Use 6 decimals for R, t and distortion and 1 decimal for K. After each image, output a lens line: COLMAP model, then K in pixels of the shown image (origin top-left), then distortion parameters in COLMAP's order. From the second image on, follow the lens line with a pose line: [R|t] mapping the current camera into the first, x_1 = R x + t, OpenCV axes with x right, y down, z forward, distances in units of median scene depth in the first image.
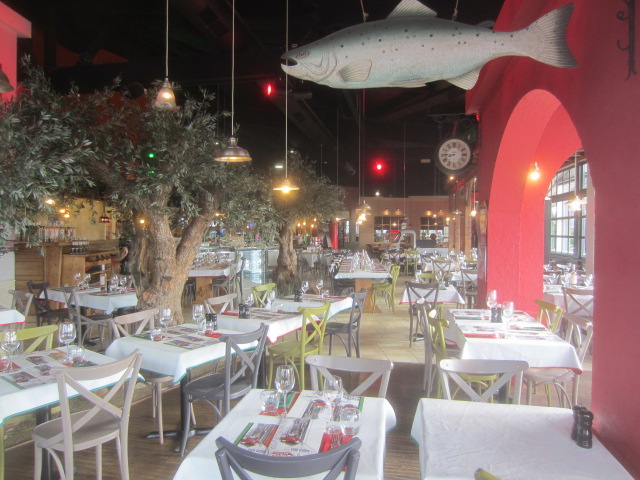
lens RADIAL K [[454.2, 0, 320.0], [0, 454.2, 240.0], [0, 0, 1]] dist [-0.004379, -0.003260]
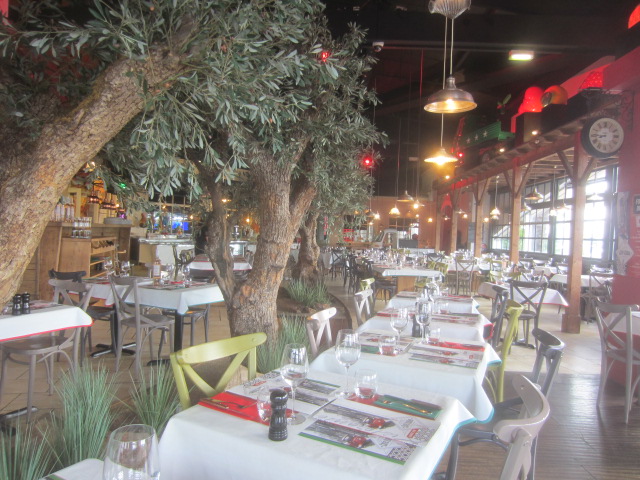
lens RADIAL K [[451.4, 0, 320.0], [0, 451.4, 240.0], [0, 0, 1]] dist [-0.037803, -0.003174]
pose [[0.985393, 0.033458, 0.166978, -0.350411], [-0.033063, 0.999440, -0.005144, 0.034363], [-0.167056, -0.000452, 0.985947, 0.214982]]
